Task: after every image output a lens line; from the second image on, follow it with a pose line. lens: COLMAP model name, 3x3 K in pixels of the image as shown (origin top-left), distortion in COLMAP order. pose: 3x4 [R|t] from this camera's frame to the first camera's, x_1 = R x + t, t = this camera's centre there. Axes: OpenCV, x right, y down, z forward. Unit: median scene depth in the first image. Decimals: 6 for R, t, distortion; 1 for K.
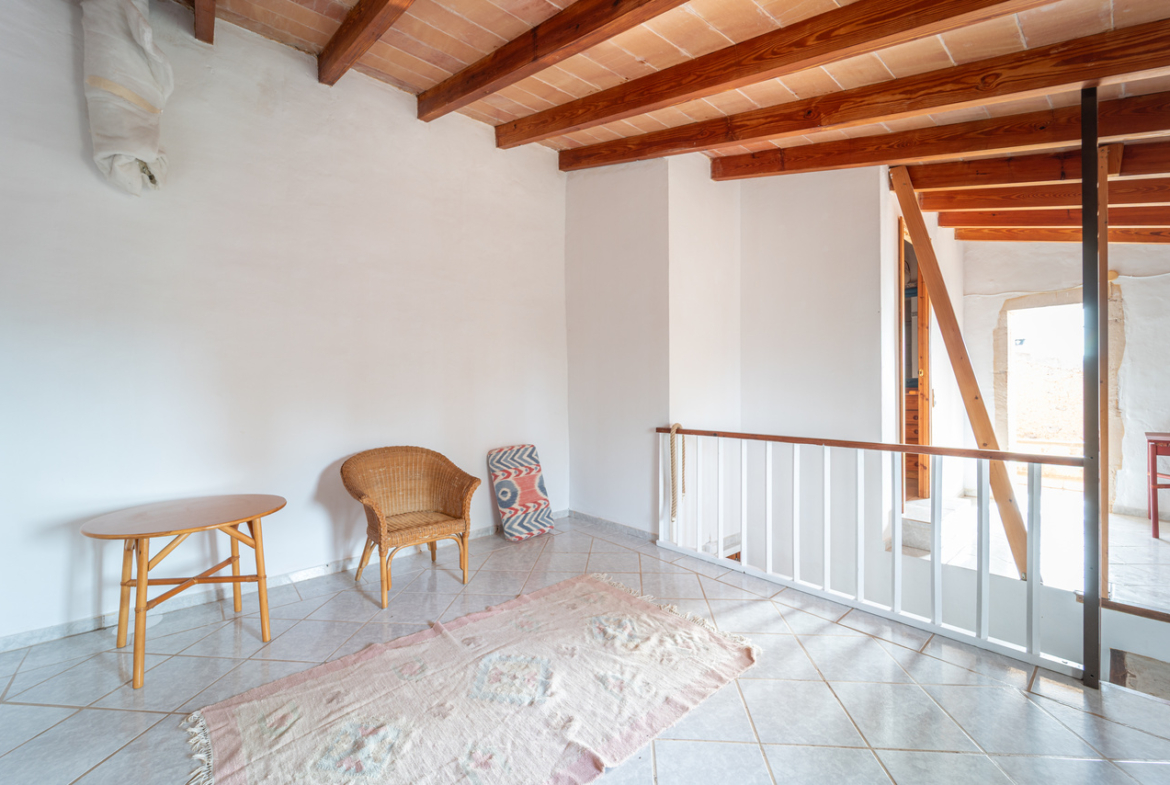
lens RADIAL K [[471.7, 0, 588.7], [0, 471.7, 395.9], [0, 0, 1]] dist [-0.001231, -0.000281]
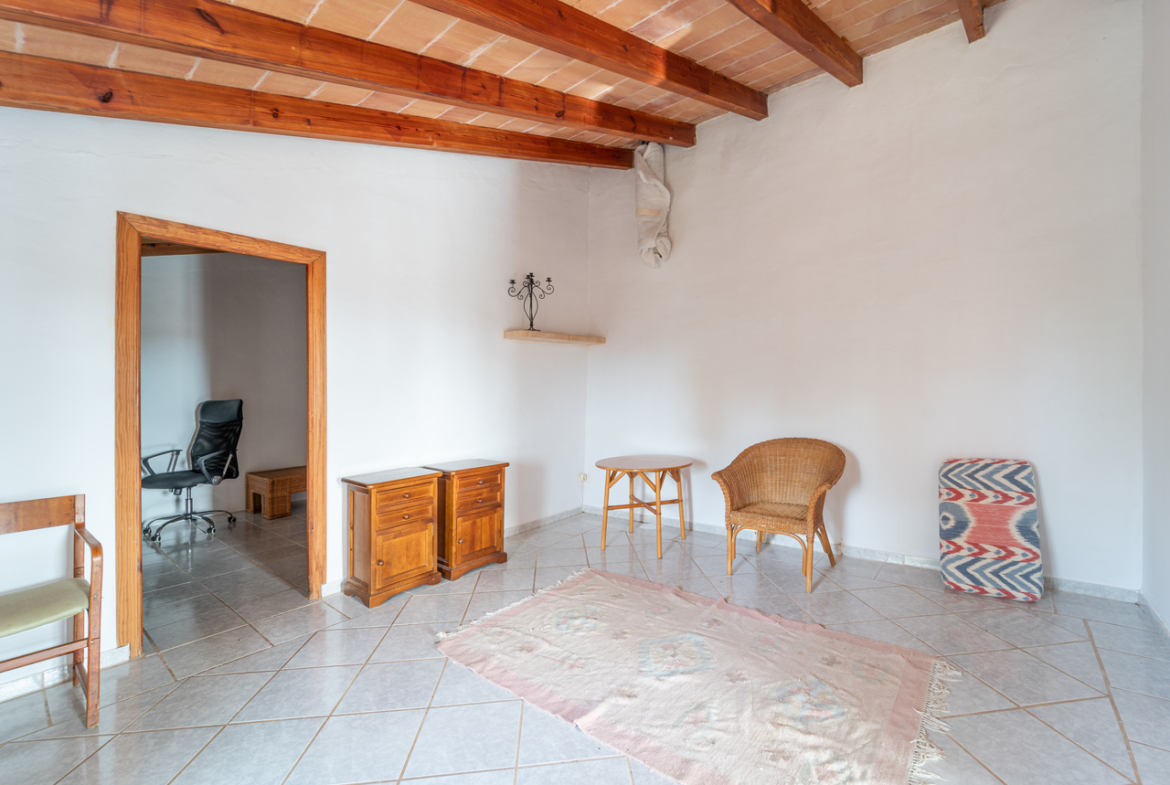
lens RADIAL K [[491.1, 0, 602.3], [0, 491.1, 381.5], [0, 0, 1]] dist [0.000499, -0.000015]
pose [[0.188273, -0.013425, -0.982025, 0.485788], [0.013906, 0.999843, -0.011002, -0.007912], [0.982018, -0.011584, 0.188430, 0.337609]]
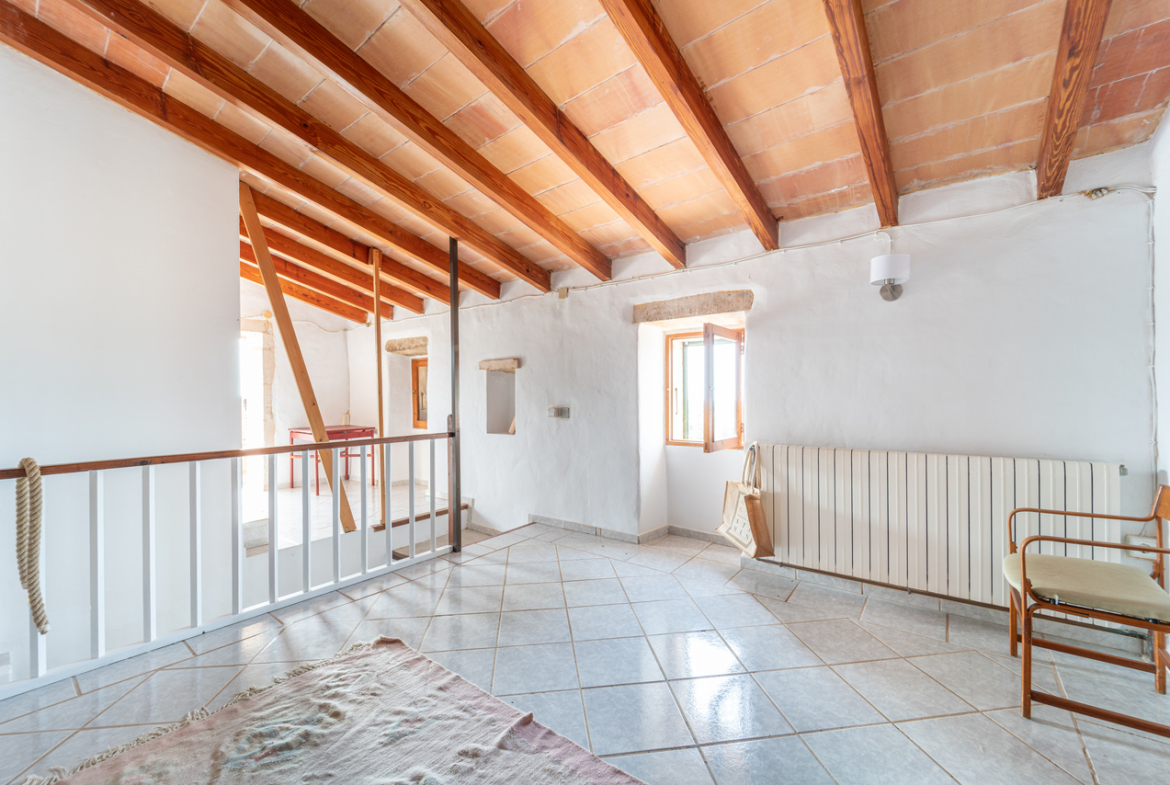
lens RADIAL K [[471.7, 0, 588.7], [0, 471.7, 395.9], [0, 0, 1]] dist [-0.001231, -0.000281]
pose [[-0.214560, 0.007486, 0.976682, -0.454959], [0.022448, 0.999744, -0.002731, 0.001802], [-0.976453, 0.021338, -0.214673, 0.435865]]
